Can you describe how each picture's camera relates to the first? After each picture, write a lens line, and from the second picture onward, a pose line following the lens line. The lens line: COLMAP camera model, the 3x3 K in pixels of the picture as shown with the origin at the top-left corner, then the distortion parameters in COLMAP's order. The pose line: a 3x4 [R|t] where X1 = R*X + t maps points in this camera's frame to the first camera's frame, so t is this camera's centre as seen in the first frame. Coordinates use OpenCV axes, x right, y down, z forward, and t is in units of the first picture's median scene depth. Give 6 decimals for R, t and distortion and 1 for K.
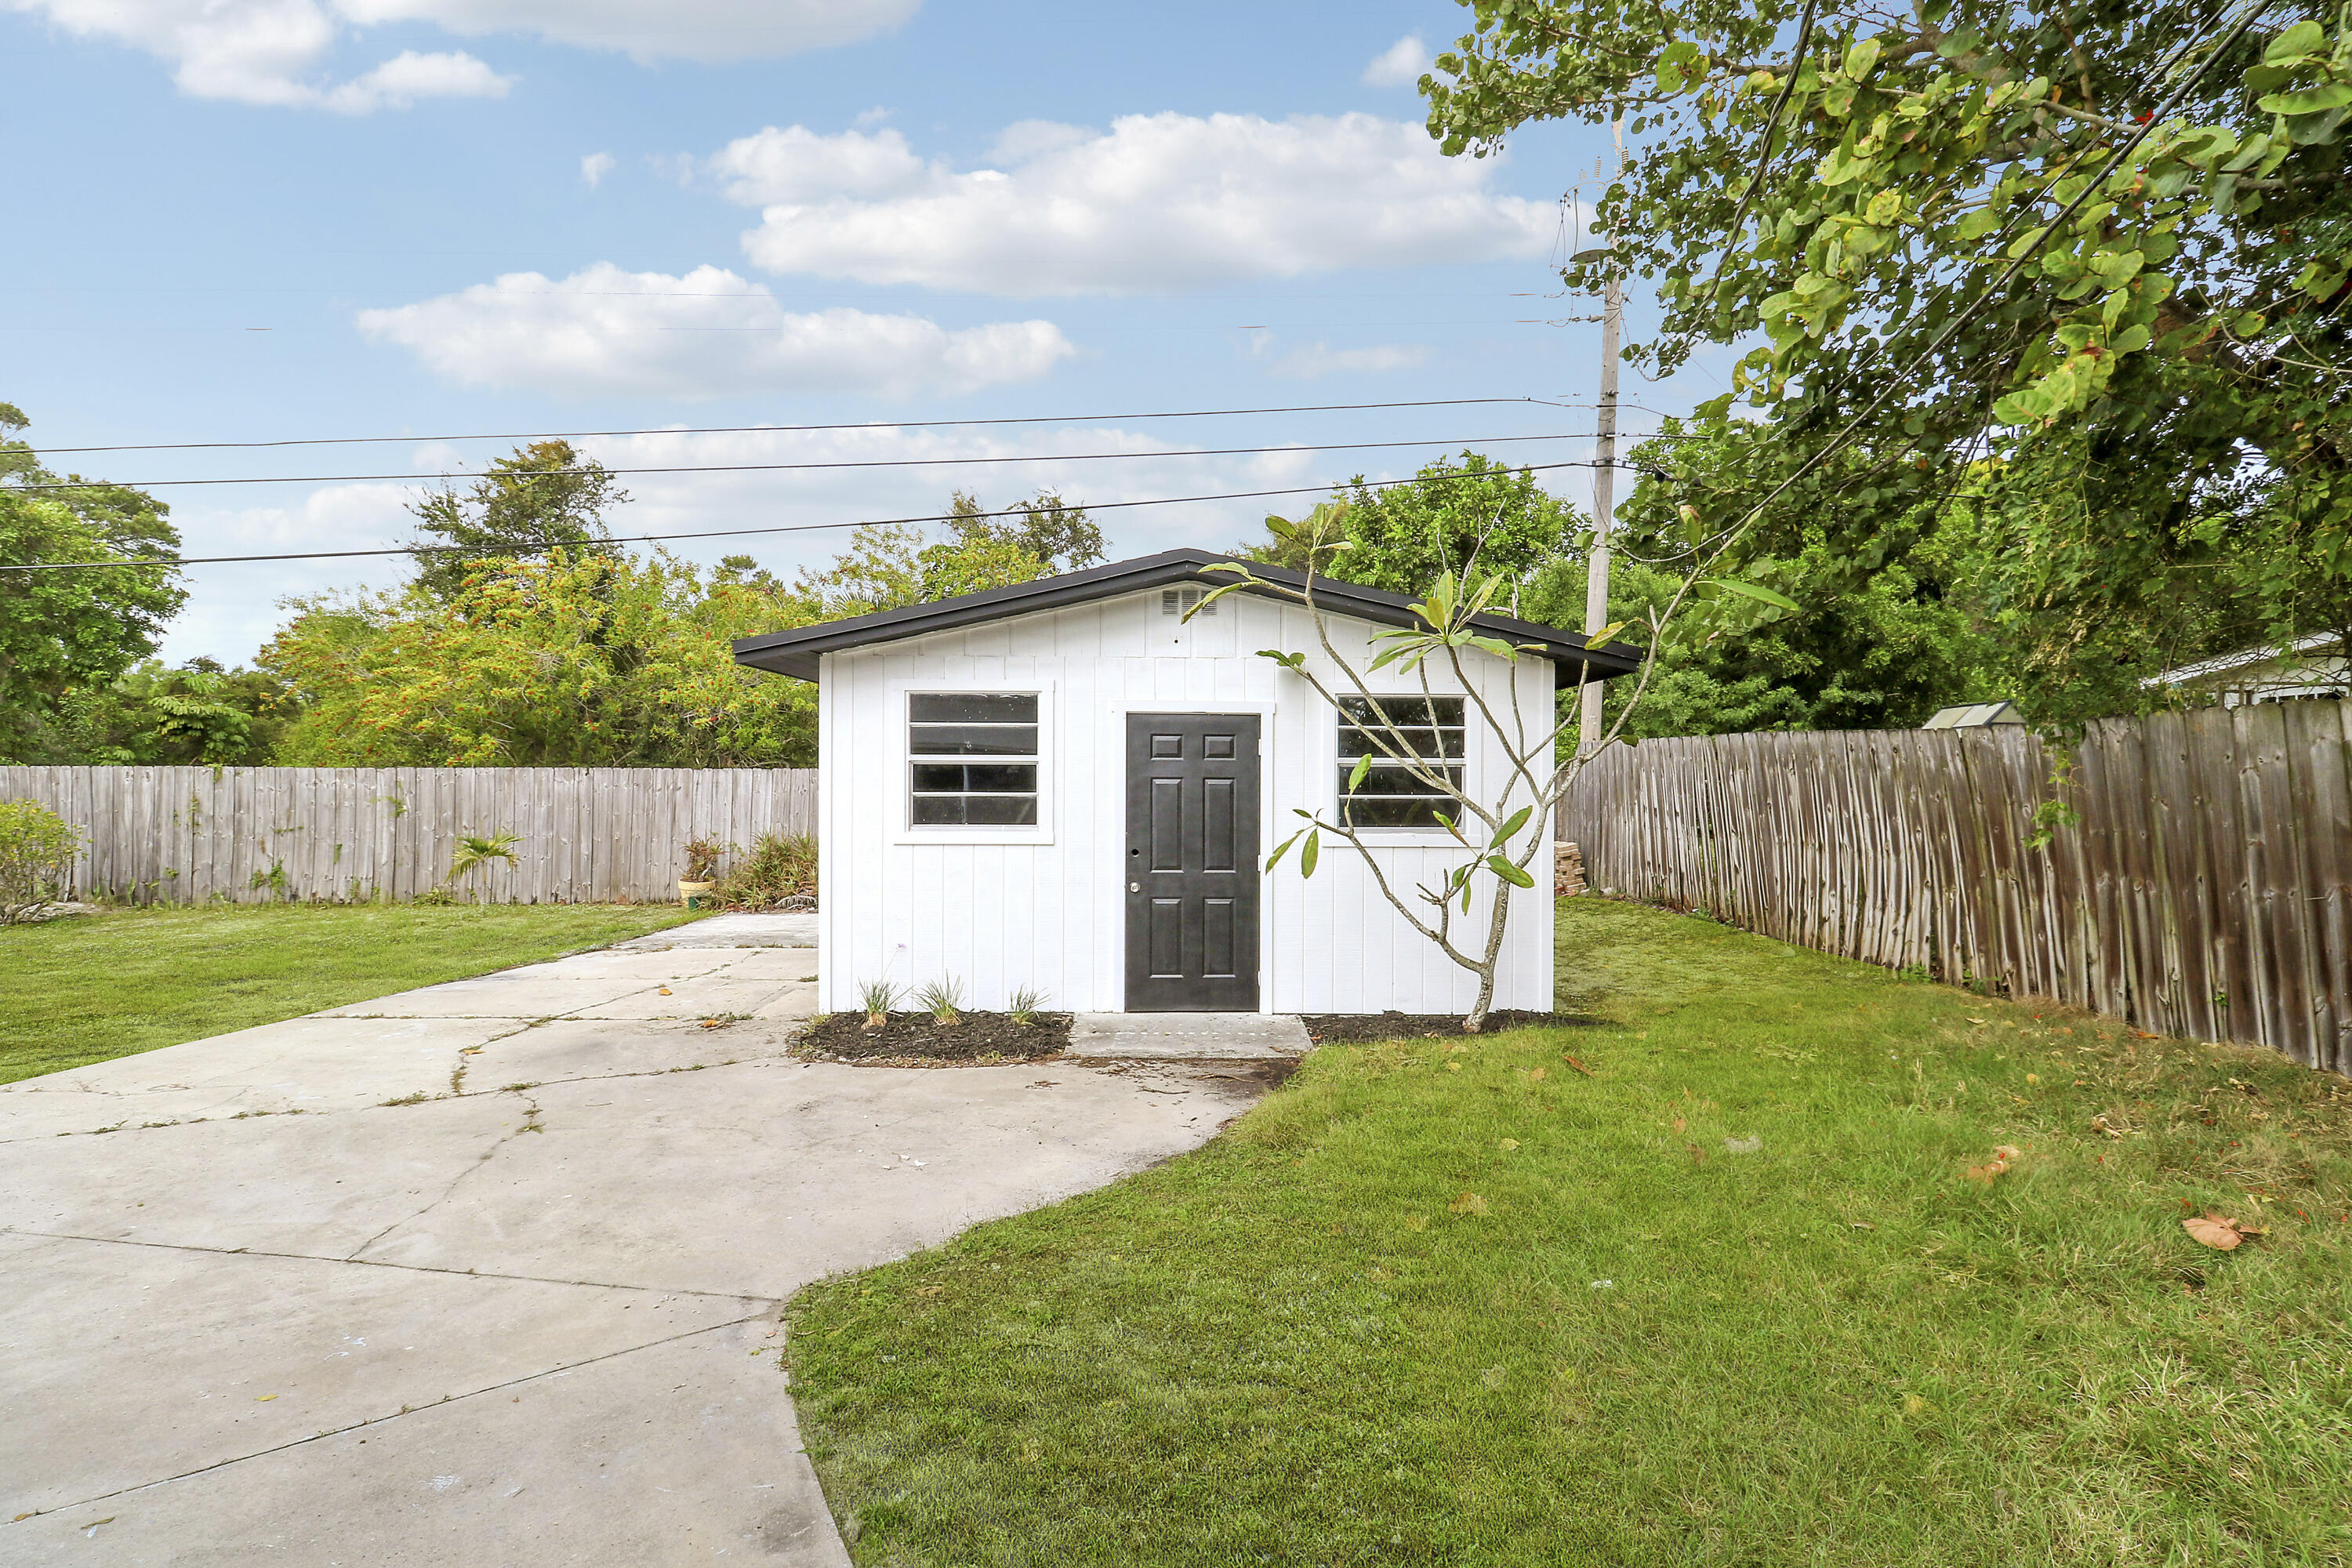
lens RADIAL K [[1099.9, 0, 1170.6], [0, 1099.9, 776.0], [0, 0, 1]] dist [-0.002616, -0.000172]
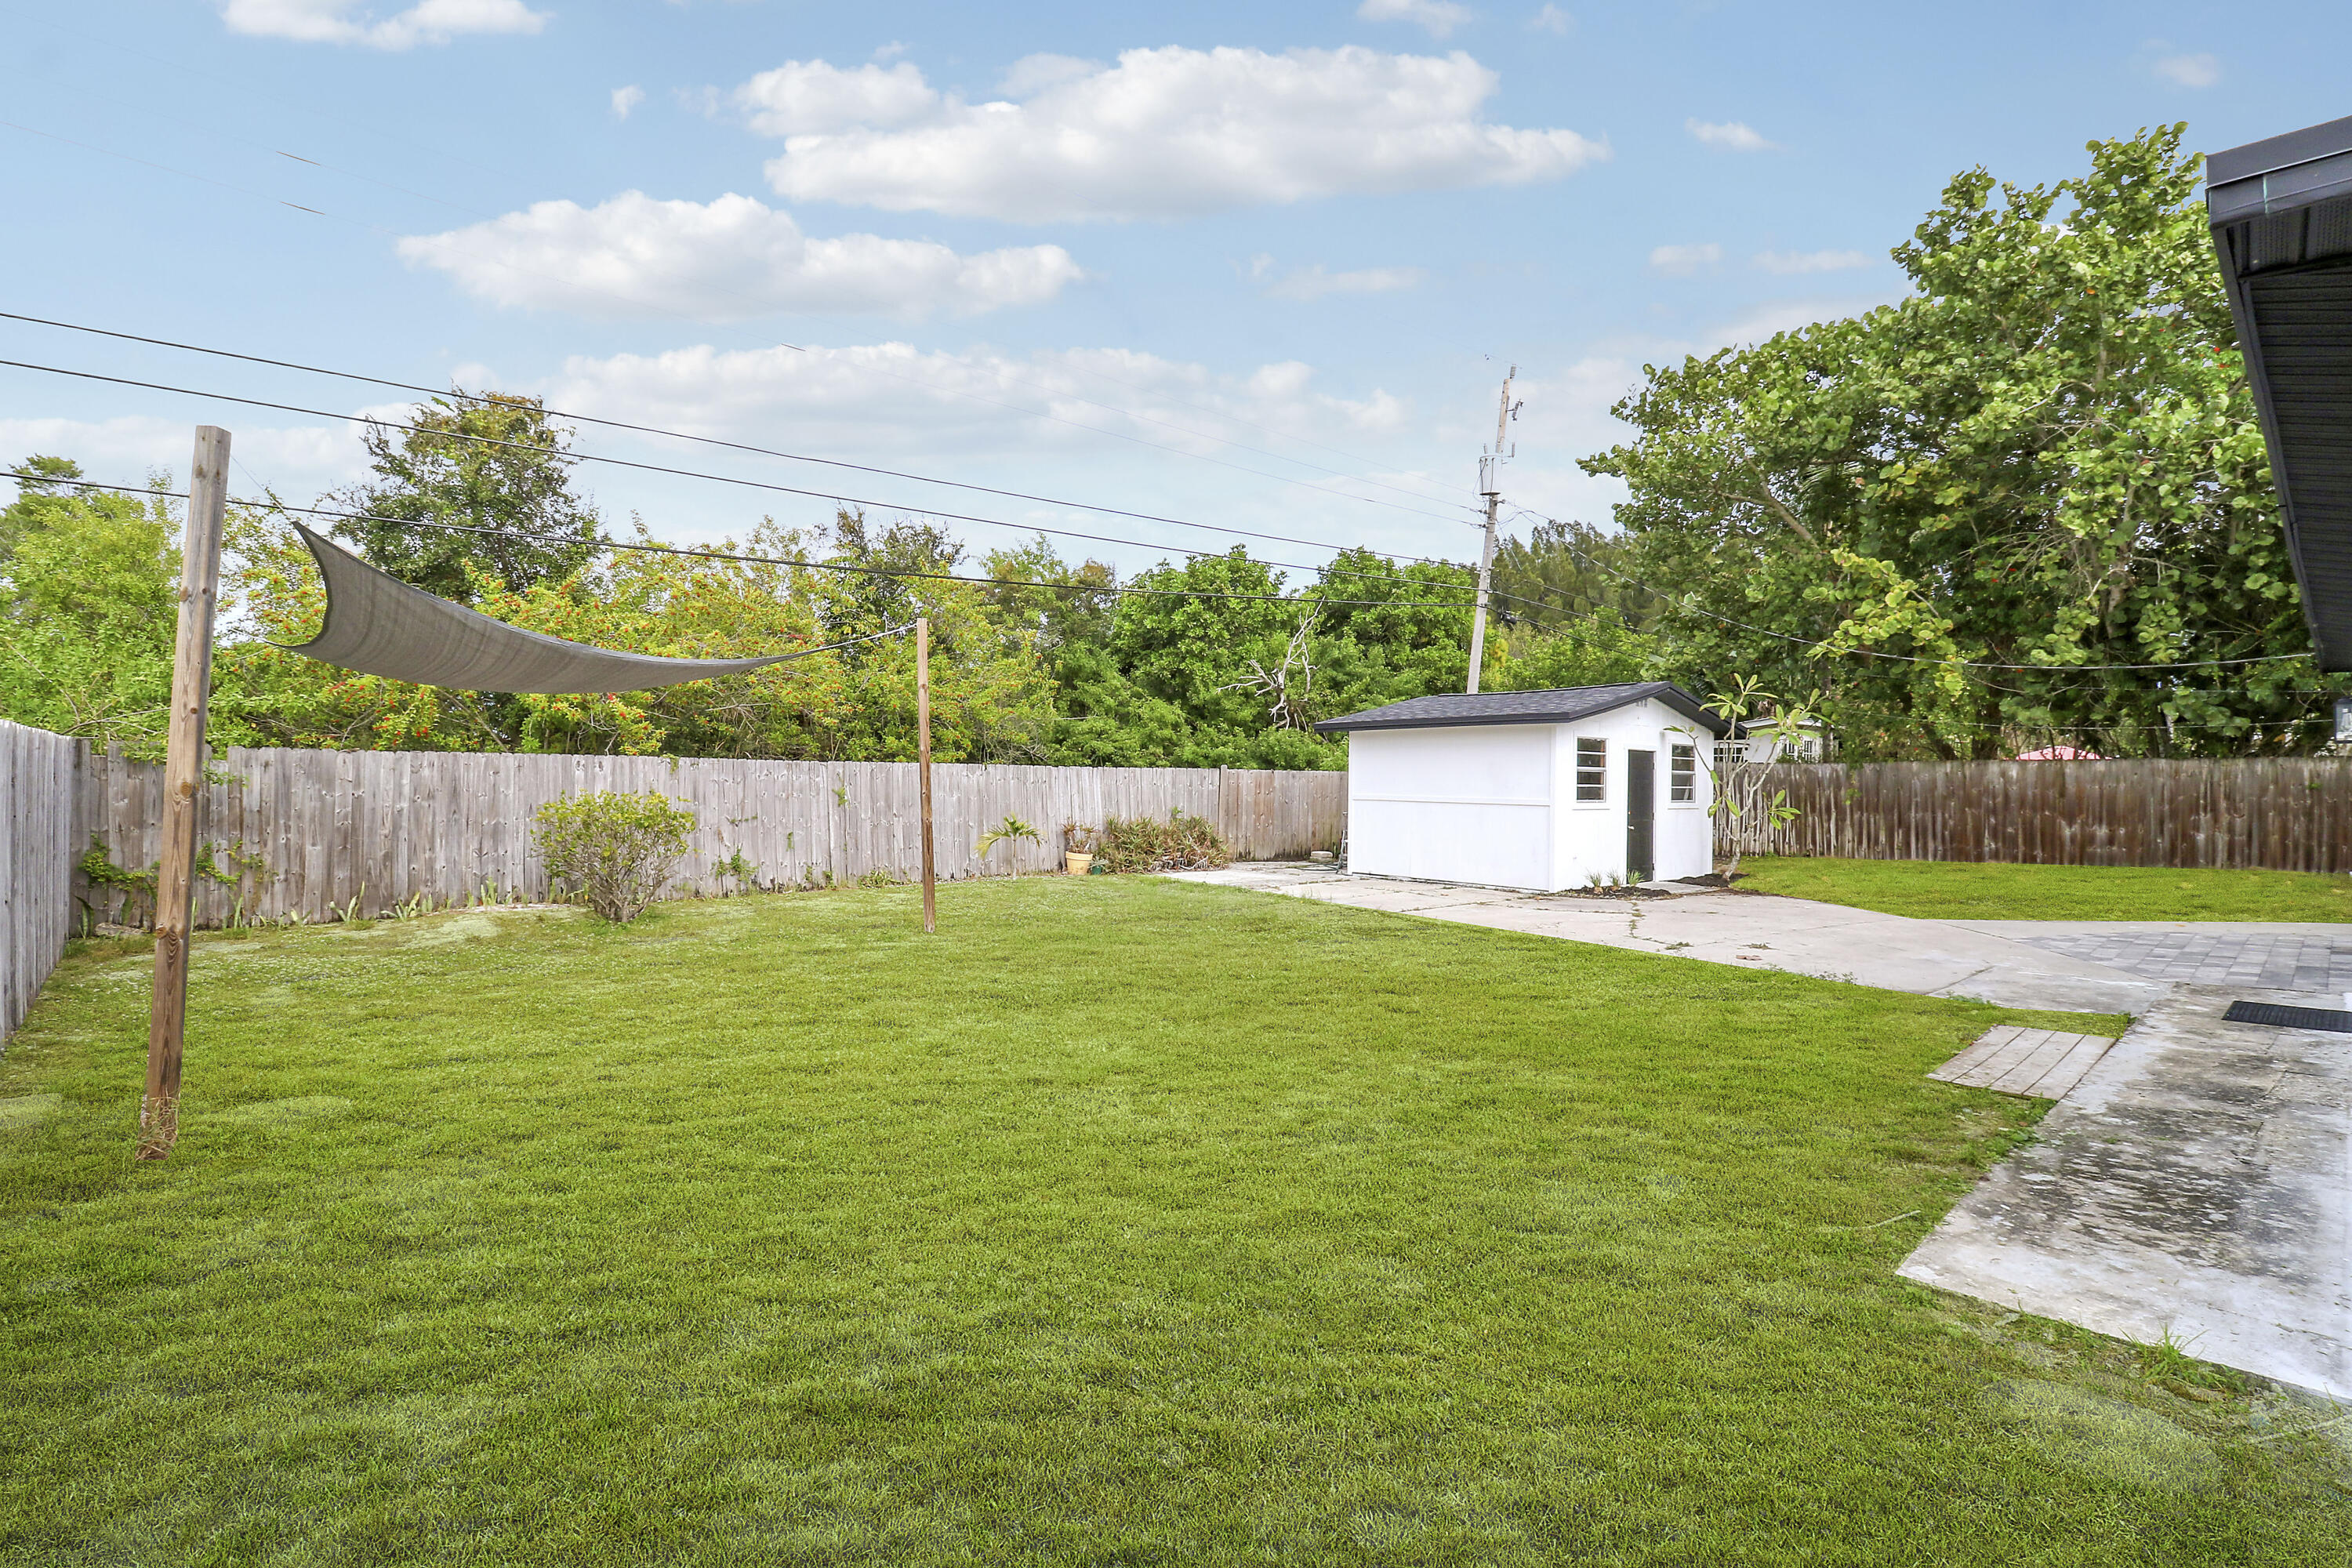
lens RADIAL K [[1099.9, 0, 1191.0], [0, 1099.9, 787.2], [0, 0, 1]] dist [-0.002616, -0.000172]
pose [[0.760427, 0.001126, 0.649423, -2.154819], [-0.011496, 0.999865, 0.011727, 0.002735], [-0.649322, -0.016383, 0.760337, -0.111771]]
